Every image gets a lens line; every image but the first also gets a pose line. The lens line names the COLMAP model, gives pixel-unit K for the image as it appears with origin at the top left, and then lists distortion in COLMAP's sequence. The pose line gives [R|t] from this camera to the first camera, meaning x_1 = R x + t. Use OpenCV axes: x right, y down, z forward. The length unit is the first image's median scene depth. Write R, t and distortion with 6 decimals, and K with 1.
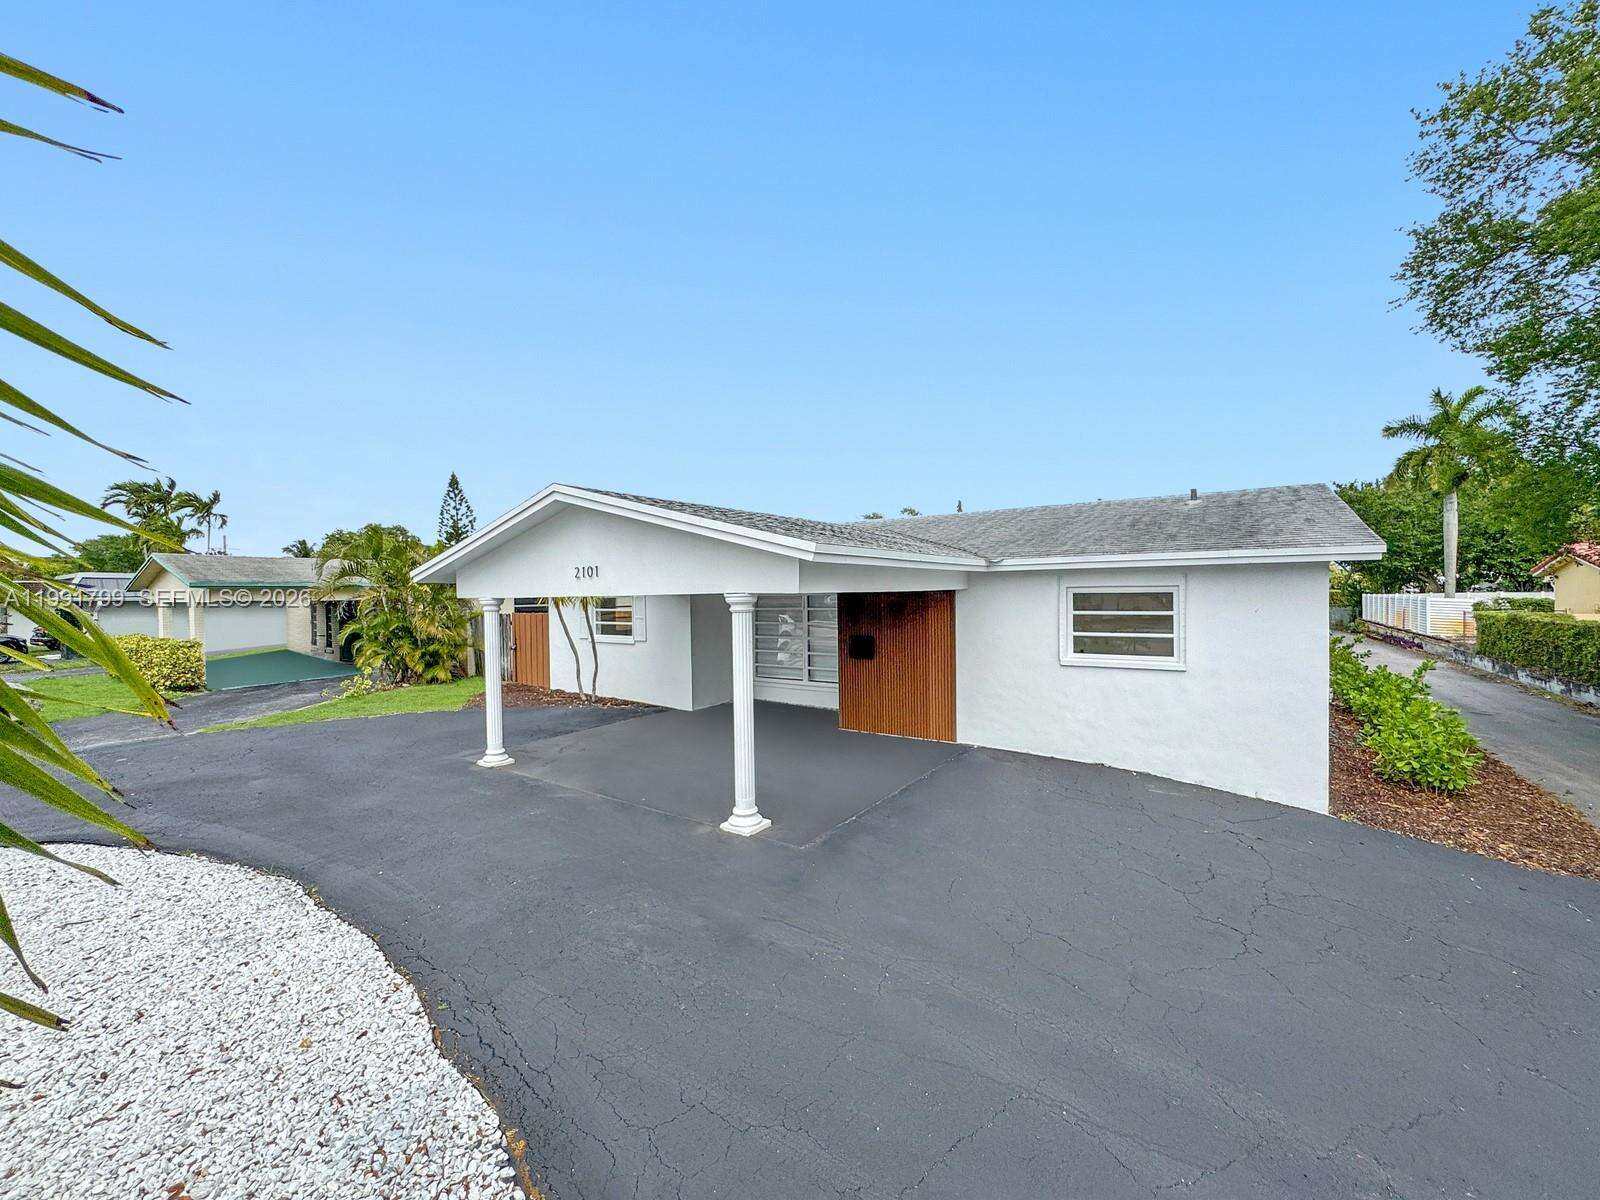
lens RADIAL K [[622.1, 0, 795.4], [0, 622.1, 593.7], [0, 0, 1]] dist [-0.000206, -0.000243]
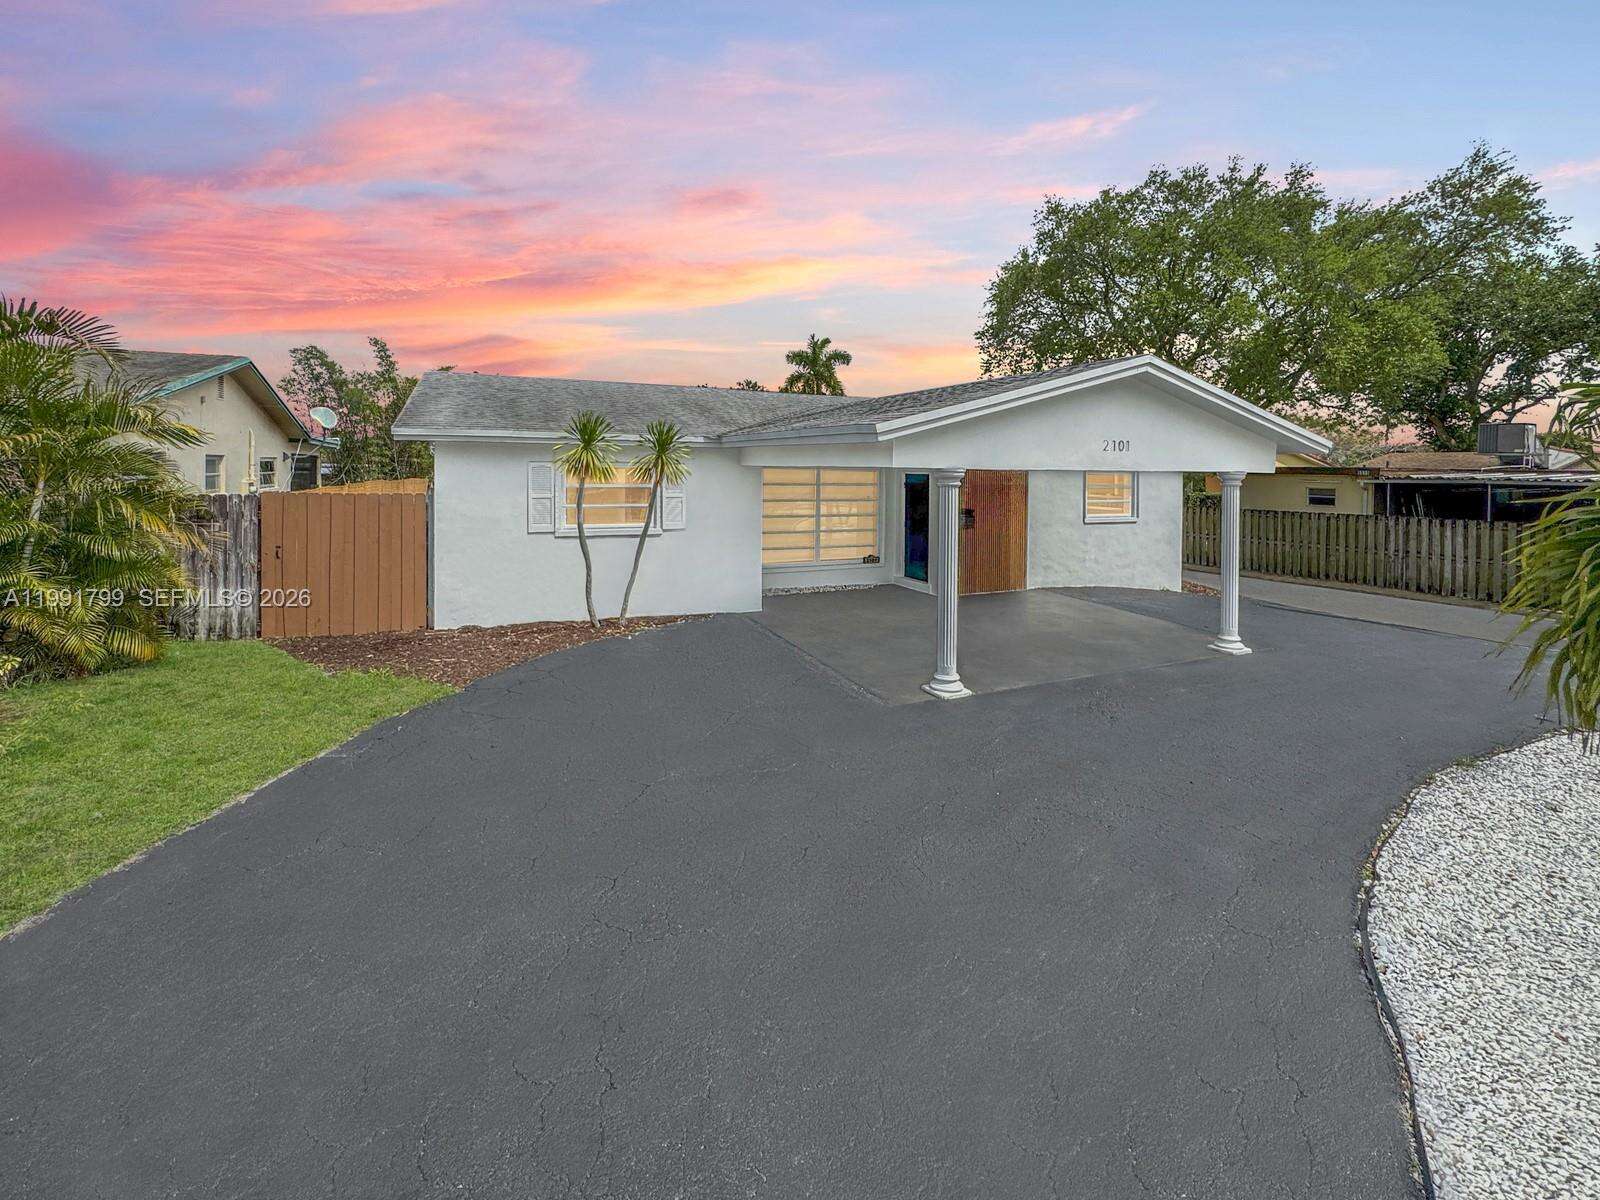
lens RADIAL K [[622.1, 0, 795.4], [0, 622.1, 593.7], [0, 0, 1]] dist [-0.000206, -0.000243]
pose [[0.572588, -0.141828, 0.807482, -1.058288], [-0.013085, 0.983216, 0.181973, 0.017158], [-0.819739, -0.114762, 0.561123, 0.648609]]
